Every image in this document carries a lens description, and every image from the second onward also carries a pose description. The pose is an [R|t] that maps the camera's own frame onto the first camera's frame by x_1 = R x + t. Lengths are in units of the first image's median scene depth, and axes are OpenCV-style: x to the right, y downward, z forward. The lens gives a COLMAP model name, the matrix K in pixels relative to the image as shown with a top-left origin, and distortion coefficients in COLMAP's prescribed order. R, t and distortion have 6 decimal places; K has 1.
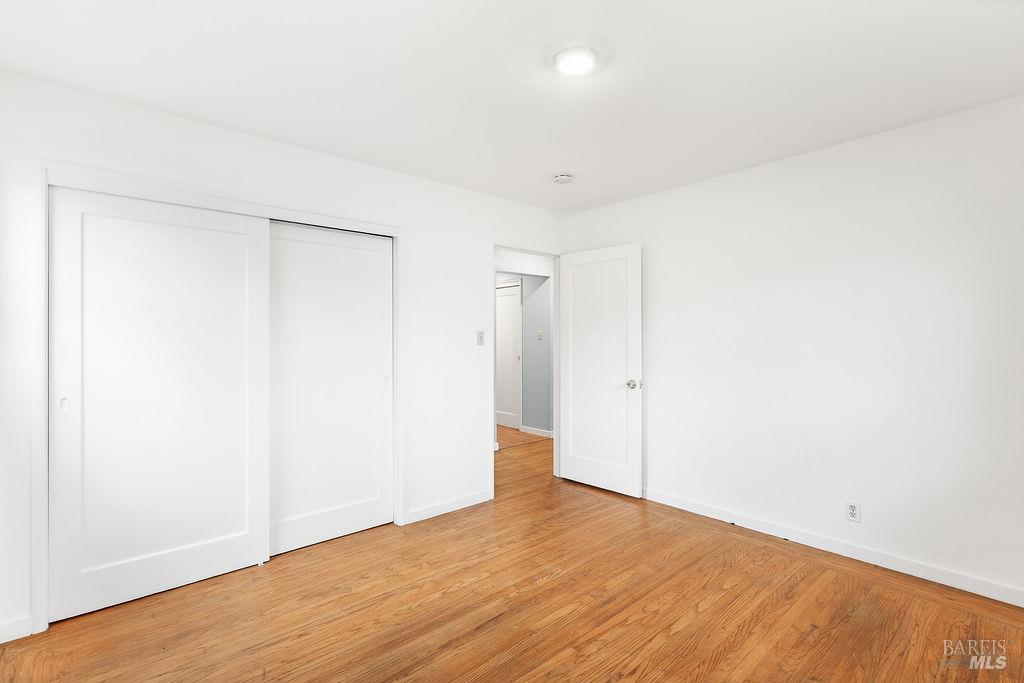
lens RADIAL K [[467.2, 0, 512.0], [0, 467.2, 341.5], [0, 0, 1]] dist [-0.001795, 0.000032]
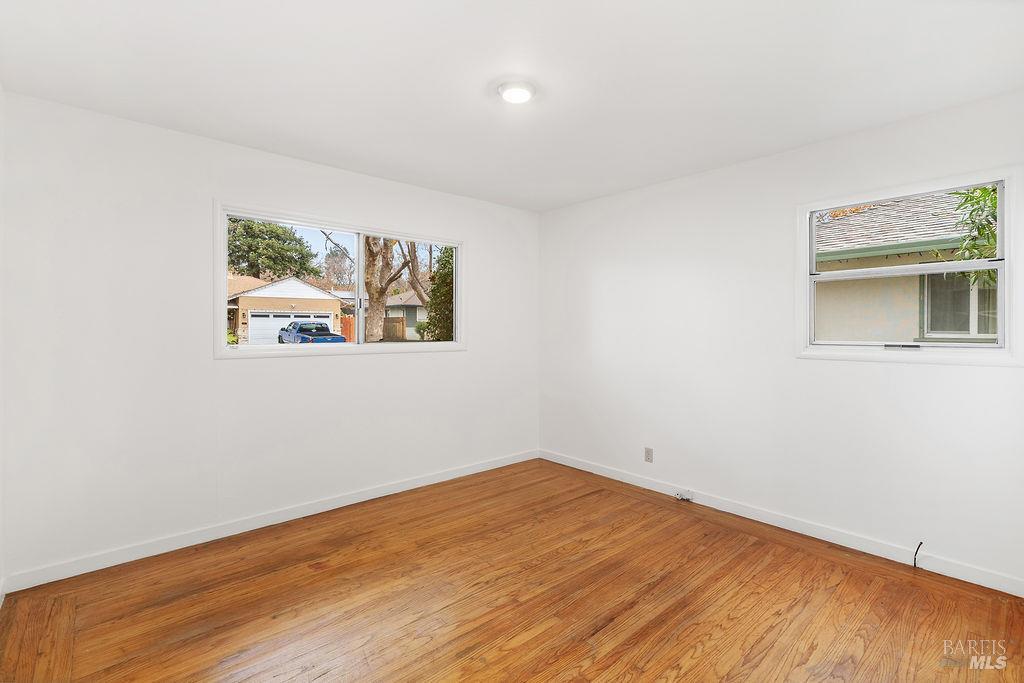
lens RADIAL K [[467.2, 0, 512.0], [0, 467.2, 341.5], [0, 0, 1]] dist [-0.001795, 0.000032]
pose [[-0.999965, 0.003143, -0.007737, 0.145444], [0.002899, 0.999507, 0.031255, -0.009816], [0.007832, 0.031231, -0.999482, 1.984014]]
